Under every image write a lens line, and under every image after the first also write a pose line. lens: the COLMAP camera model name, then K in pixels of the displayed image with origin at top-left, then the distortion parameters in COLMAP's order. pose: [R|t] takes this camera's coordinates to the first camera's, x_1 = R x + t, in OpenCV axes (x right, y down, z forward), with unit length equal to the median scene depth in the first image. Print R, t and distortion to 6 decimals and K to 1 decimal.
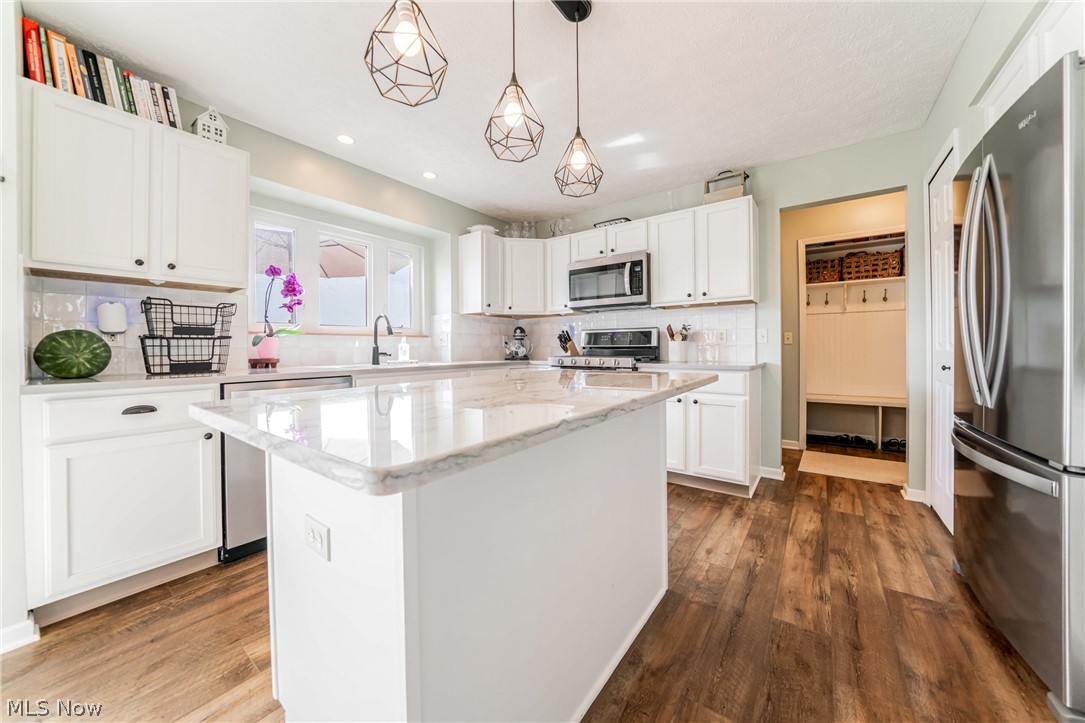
lens RADIAL K [[380.0, 0, 530.0], [0, 380.0, 347.0], [0, 0, 1]] dist [-0.020221, 0.001598]
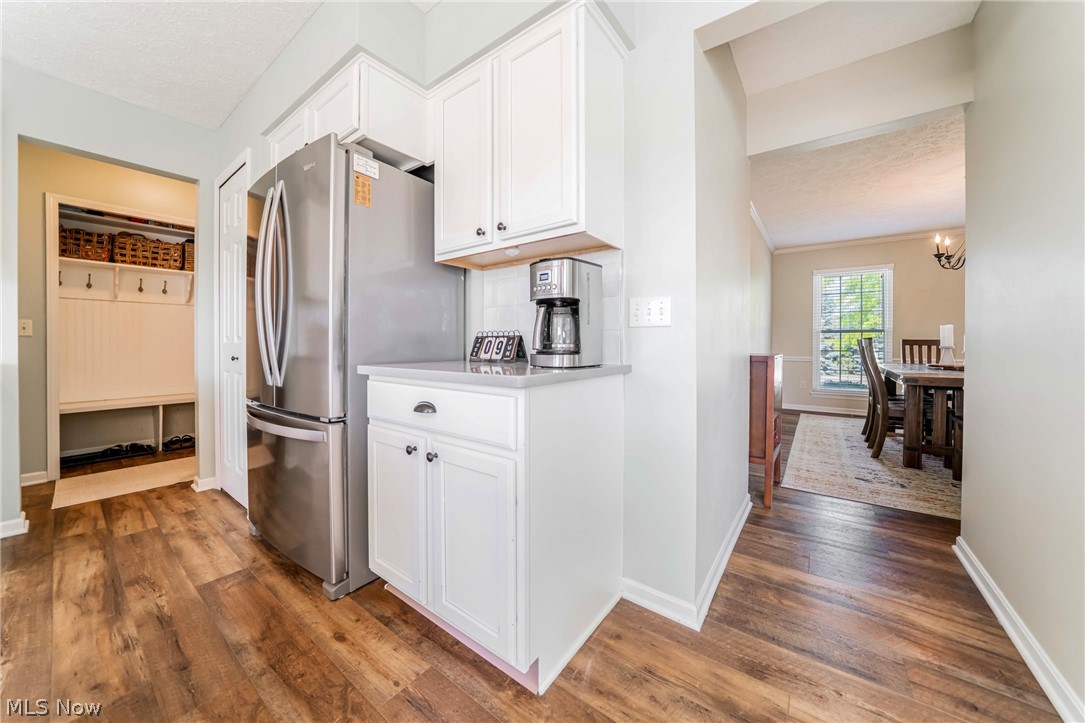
lens RADIAL K [[380.0, 0, 548.3], [0, 380.0, 347.5], [0, 0, 1]] dist [-0.020221, 0.001598]
pose [[-0.015263, -0.001046, 0.999883, -0.012657], [-0.001560, 0.999998, 0.001022, 0.018588], [-0.999882, -0.001544, -0.015265, 0.071806]]
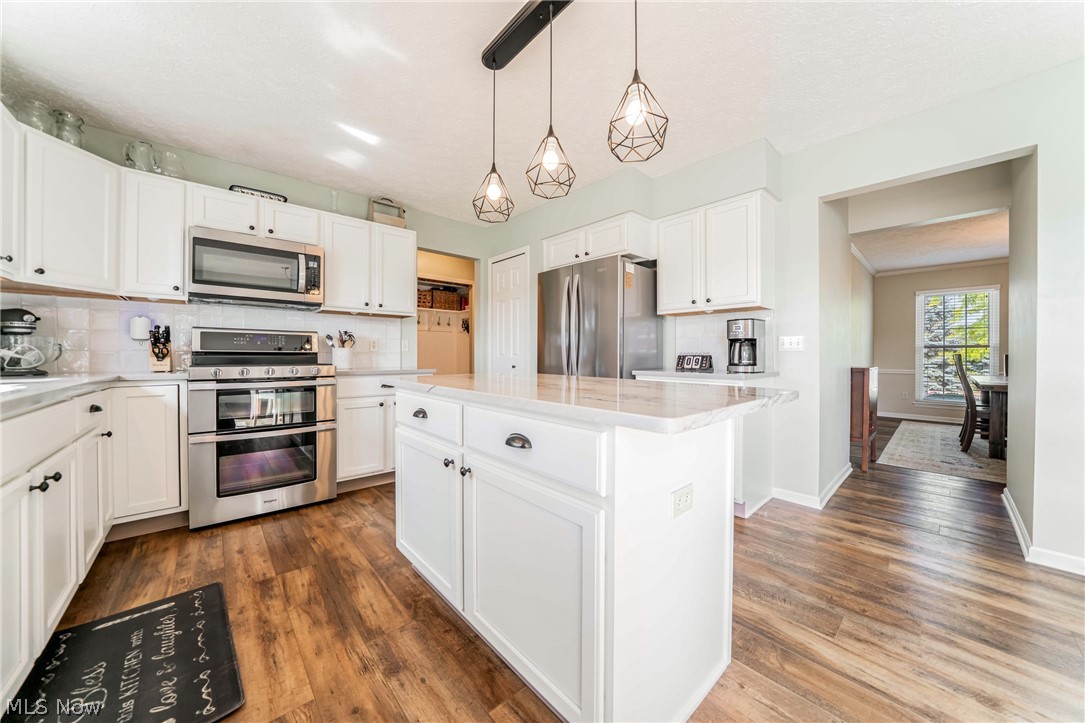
lens RADIAL K [[380.0, 0, 542.2], [0, 380.0, 356.7], [0, 0, 1]] dist [-0.020221, 0.001598]
pose [[0.181696, 0.003728, 0.983348, -0.678729], [-0.007224, 0.999971, -0.002456, 0.008801], [-0.983328, -0.006657, 0.181717, 0.441302]]
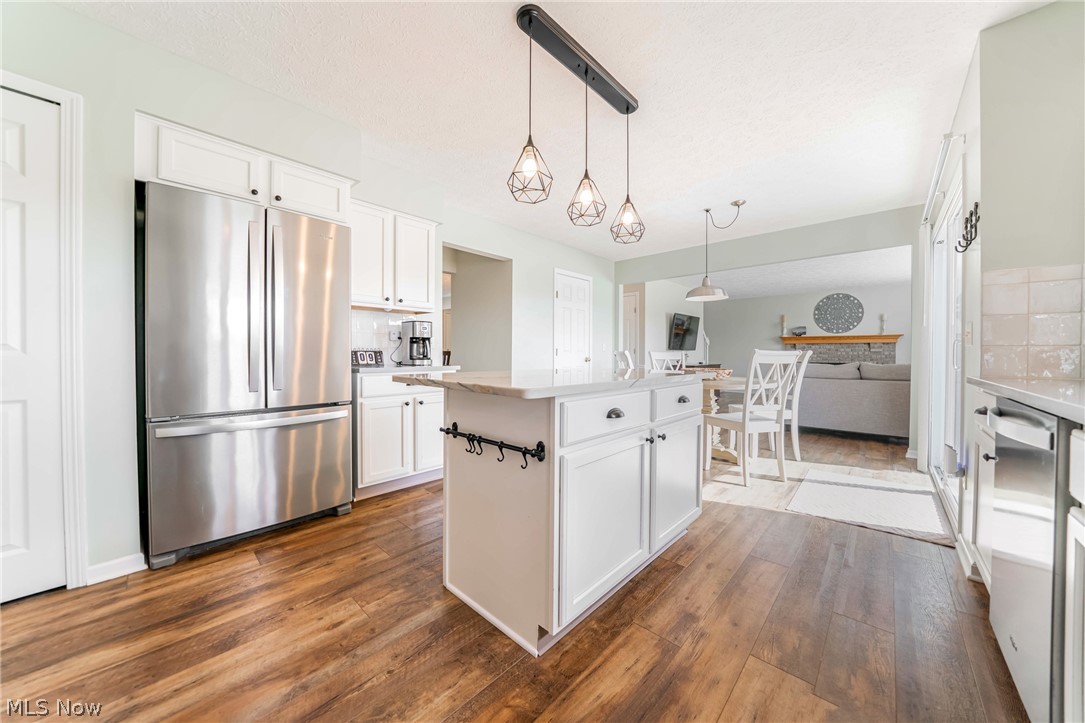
lens RADIAL K [[380.0, 0, 536.2], [0, 380.0, 355.4], [0, 0, 1]] dist [-0.020221, 0.001598]
pose [[-0.995250, 0.008326, 0.097000, 0.008097], [0.008683, 0.999957, 0.003260, 0.013596], [-0.096968, 0.004087, -0.995279, 1.401005]]
